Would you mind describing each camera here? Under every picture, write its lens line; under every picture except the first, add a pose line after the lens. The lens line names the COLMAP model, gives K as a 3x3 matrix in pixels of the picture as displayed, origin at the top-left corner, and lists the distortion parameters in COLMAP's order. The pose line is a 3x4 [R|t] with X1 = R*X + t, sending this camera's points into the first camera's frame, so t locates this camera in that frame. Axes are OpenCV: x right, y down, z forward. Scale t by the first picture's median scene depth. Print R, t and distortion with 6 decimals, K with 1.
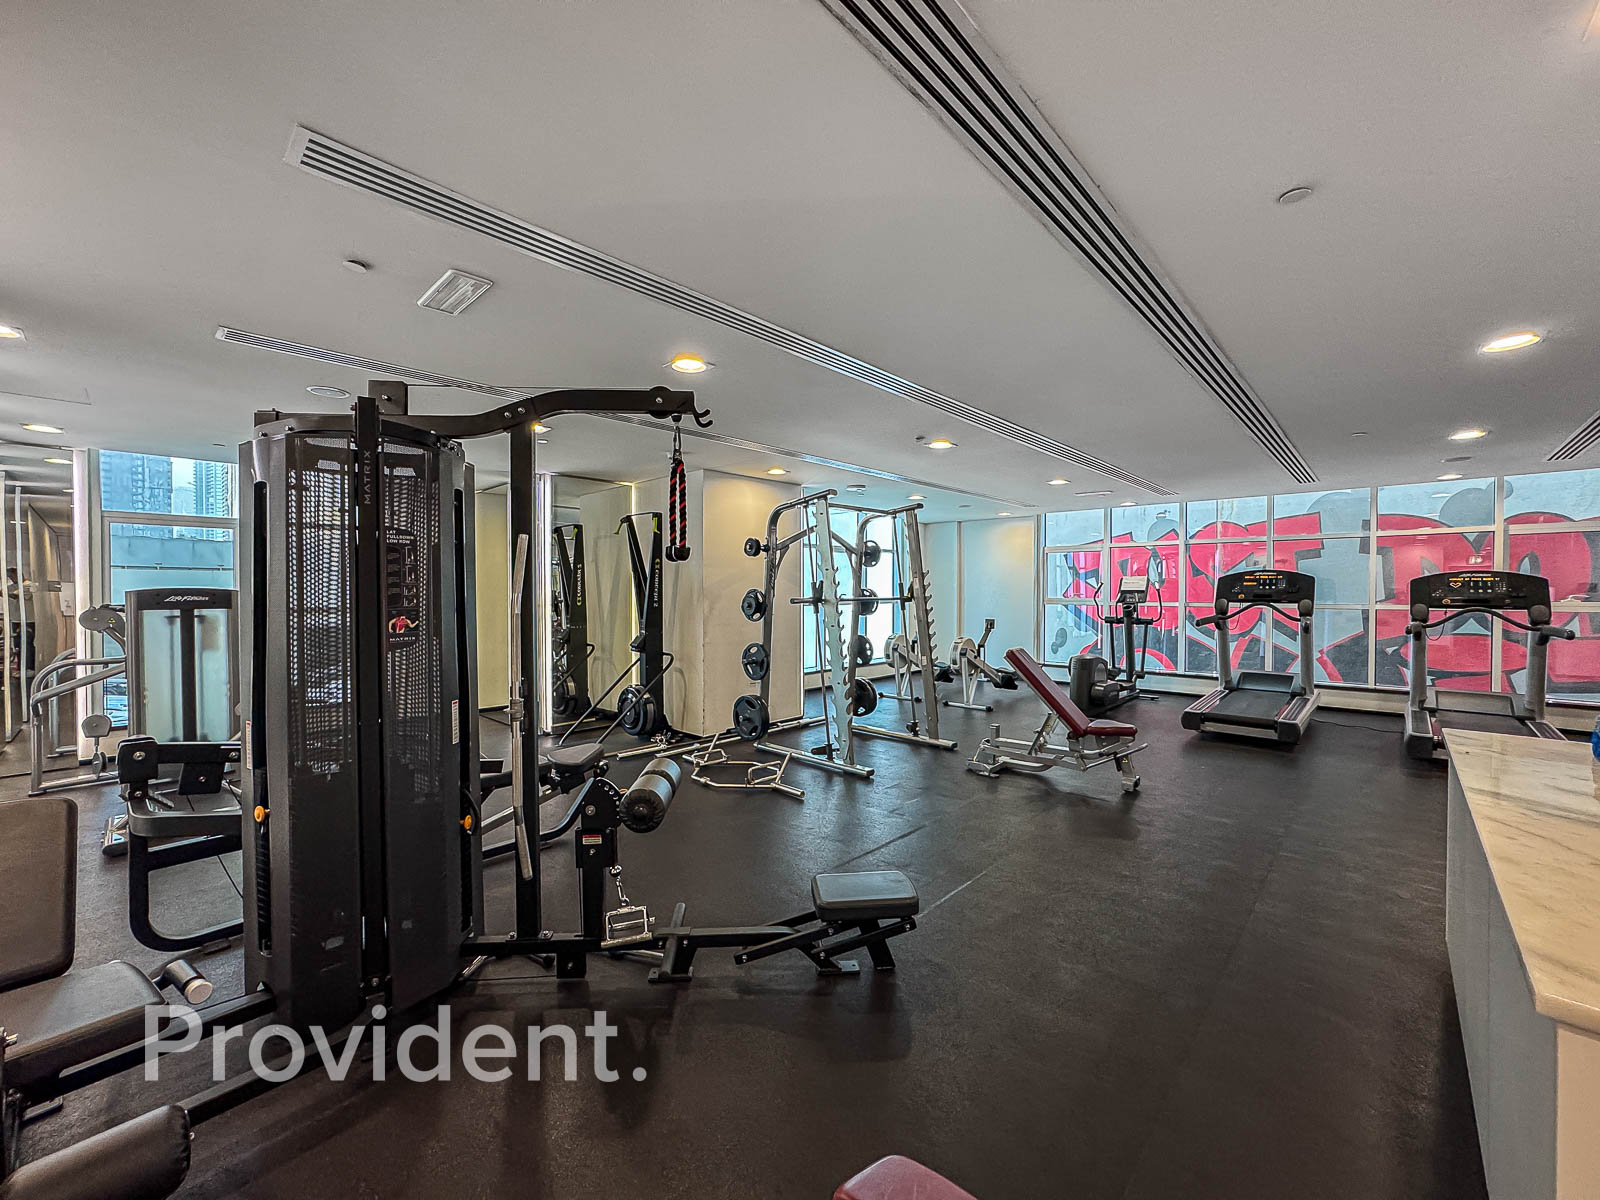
lens RADIAL K [[639.6, 0, 799.6], [0, 639.6, 601.2], [0, 0, 1]] dist [-0.000025, -0.000001]
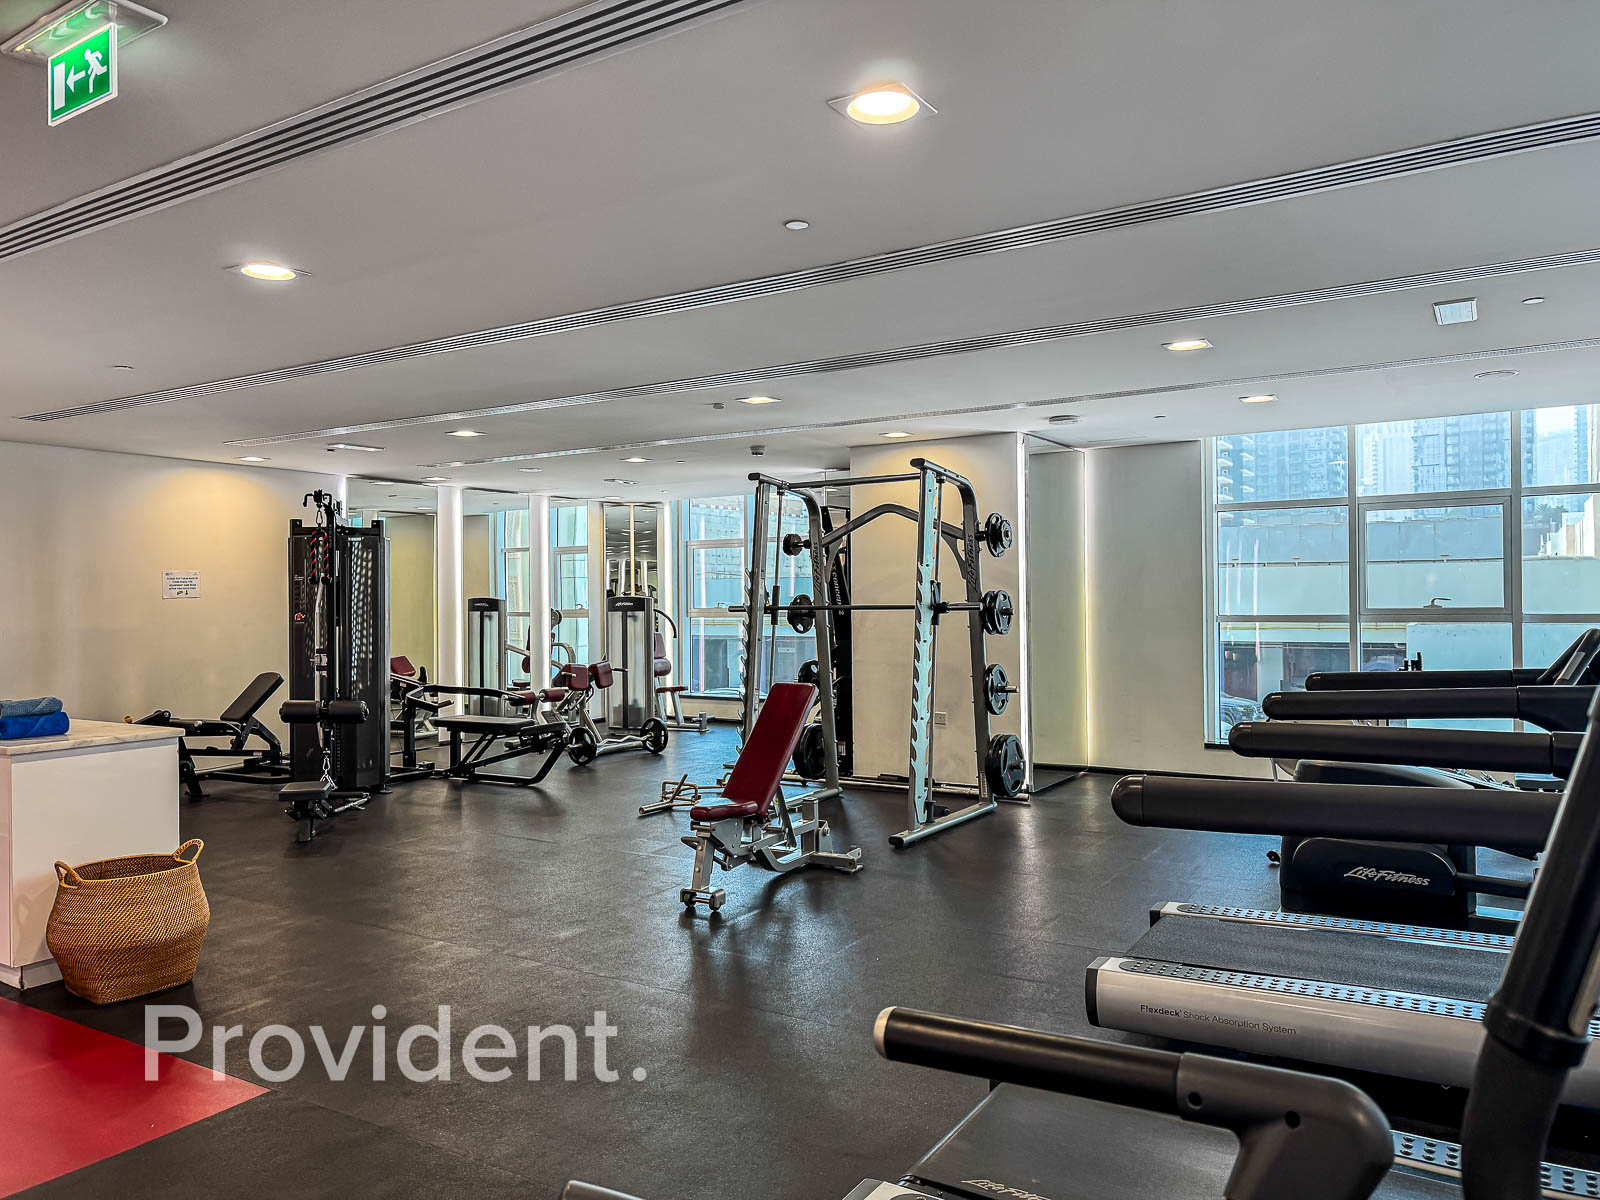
lens RADIAL K [[1138.7, 0, 802.2], [0, 1138.7, 599.1], [0, 0, 1]] dist [0.015567, 0.002276]
pose [[0.200283, -0.001956, -0.979736, 1.272490], [-0.001597, 0.999996, -0.002323, -0.007567], [0.979737, 0.002030, 0.200279, 0.634071]]
